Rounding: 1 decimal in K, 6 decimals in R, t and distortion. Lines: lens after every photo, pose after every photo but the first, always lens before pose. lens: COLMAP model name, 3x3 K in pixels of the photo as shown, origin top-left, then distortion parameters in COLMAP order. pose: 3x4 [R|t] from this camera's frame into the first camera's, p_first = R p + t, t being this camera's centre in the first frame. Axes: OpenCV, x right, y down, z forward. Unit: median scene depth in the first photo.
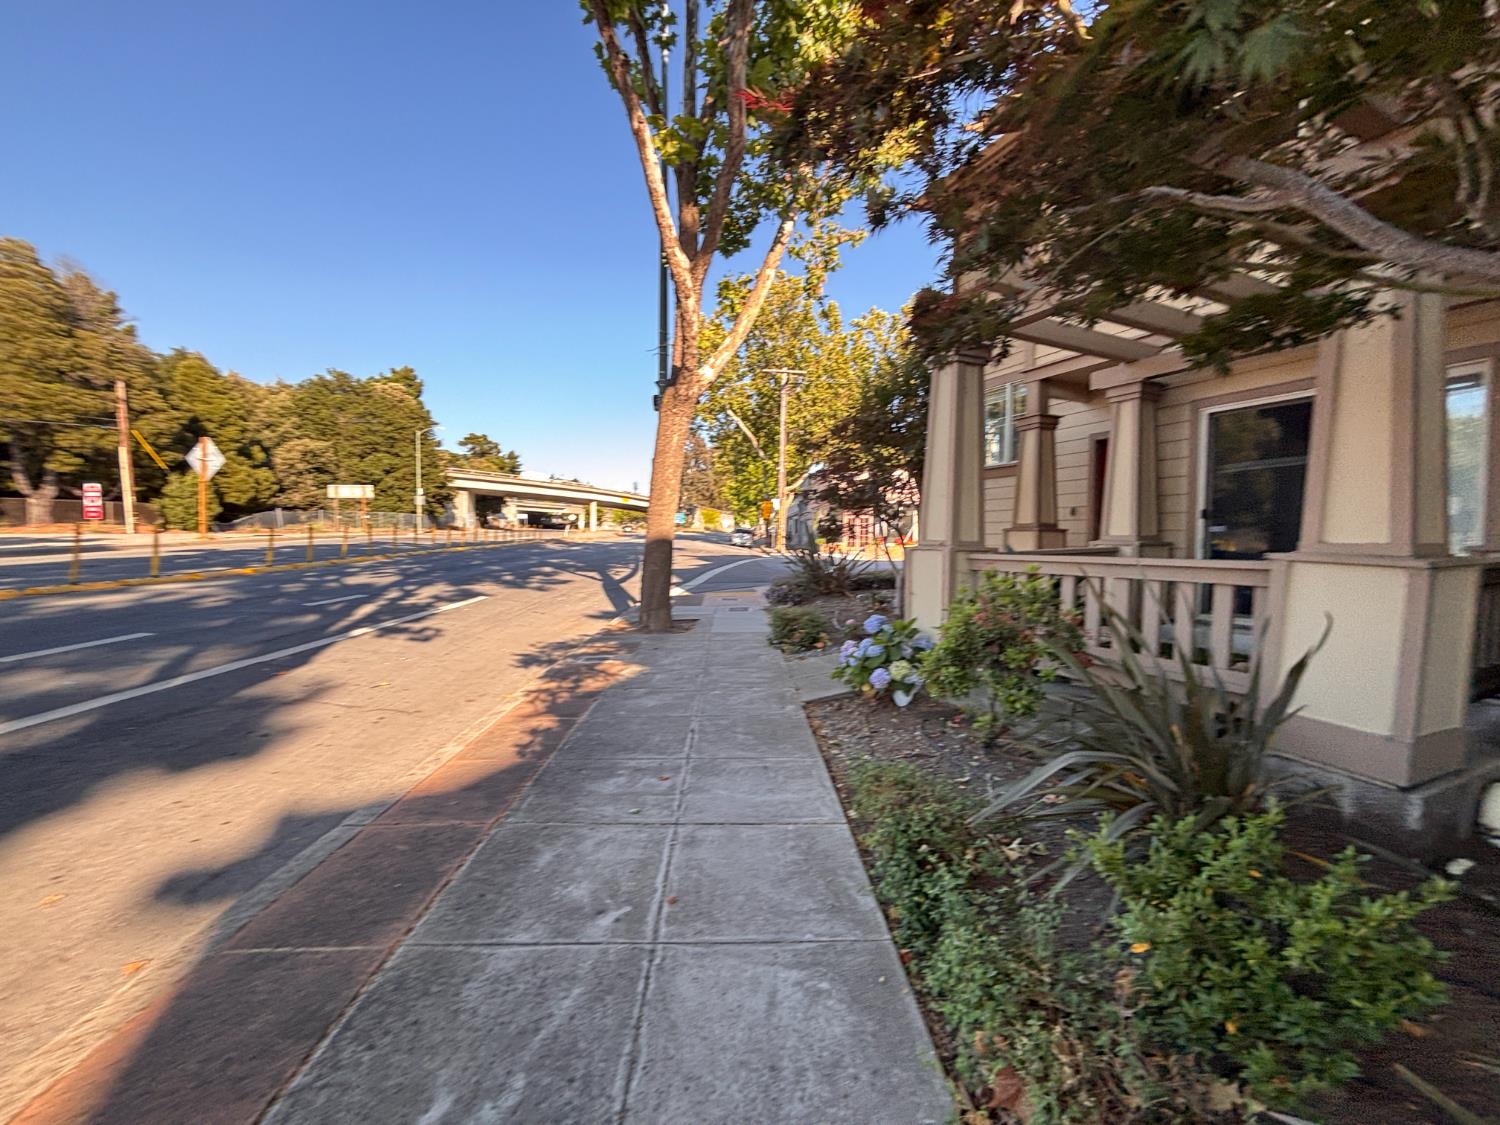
lens RADIAL K [[609.6, 0, 752.1], [0, 609.6, 568.8], [0, 0, 1]] dist [0.000938, -0.000016]
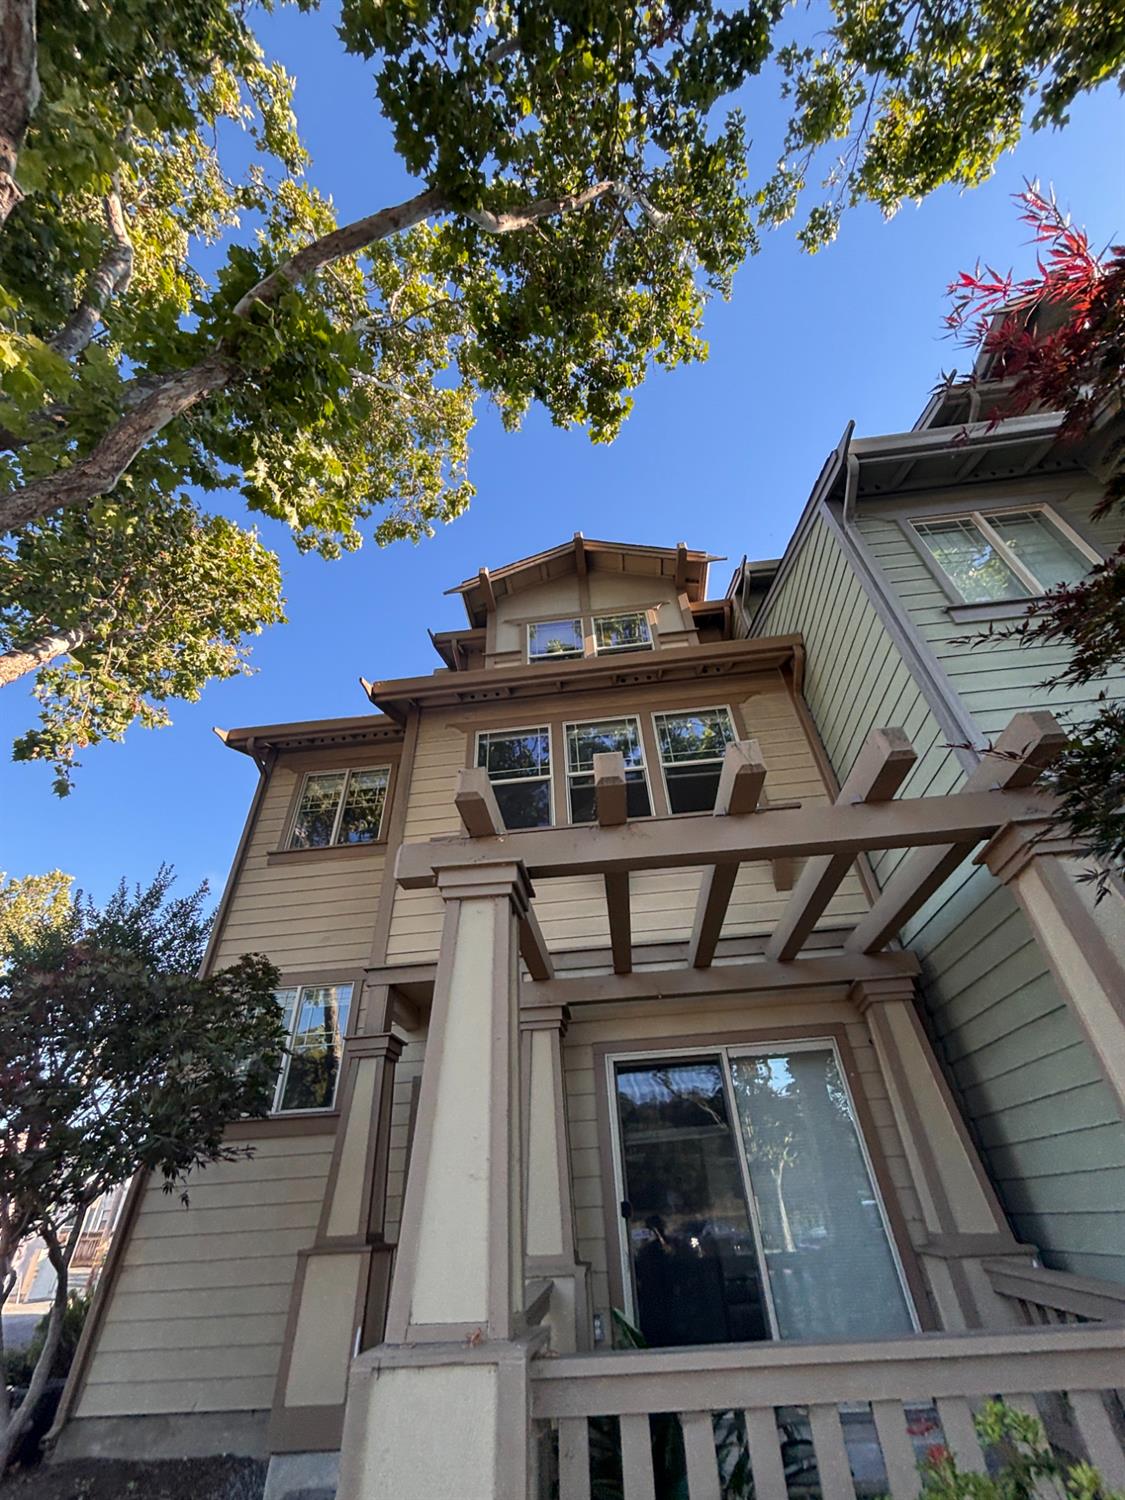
lens RADIAL K [[611.7, 0, 562.5], [0, 611.7, 750.0], [0, 0, 1]] dist [-0.001391, 0.000266]
pose [[0.526753, 0.486419, 0.697085, -0.076143], [0.095717, 0.780924, -0.617249, -0.075841], [-0.844612, 0.391861, 0.364796, 0.575554]]
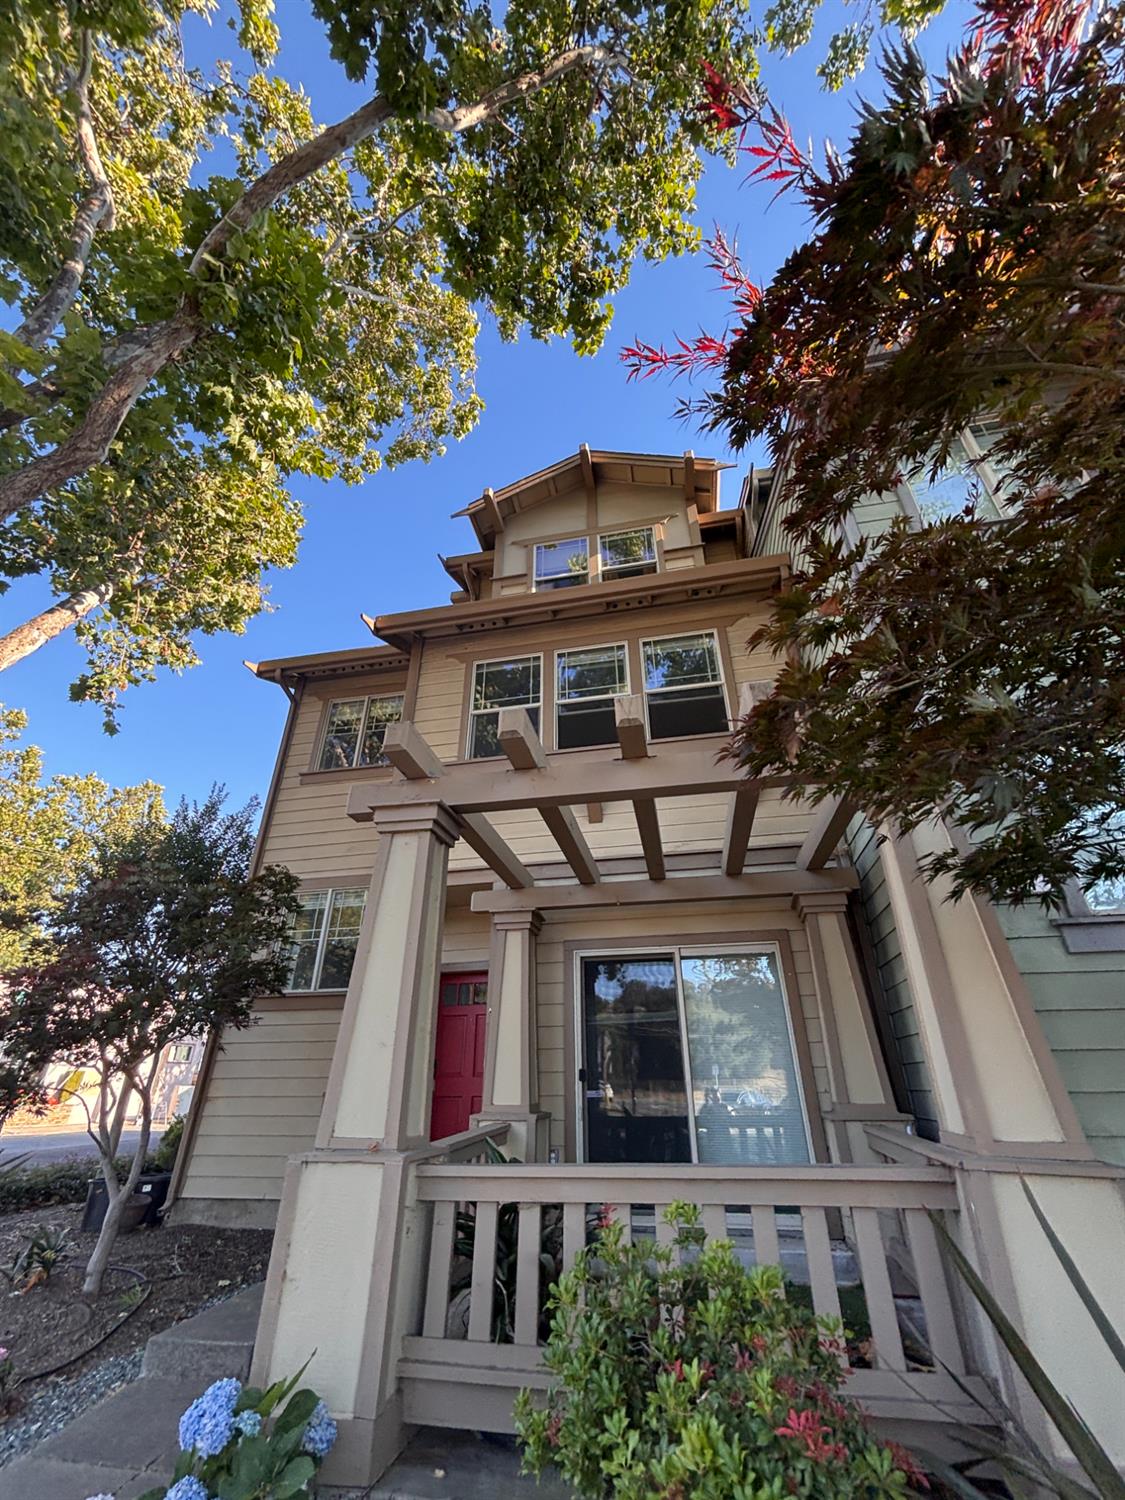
lens RADIAL K [[609.6, 0, 566.0], [0, 609.6, 748.7], [0, 0, 1]] dist [0.000938, -0.000016]
pose [[0.606238, 0.364522, 0.706824, -0.061645], [0.055445, 0.867234, -0.494804, -0.063522], [-0.793349, 0.339159, 0.505539, 0.413140]]
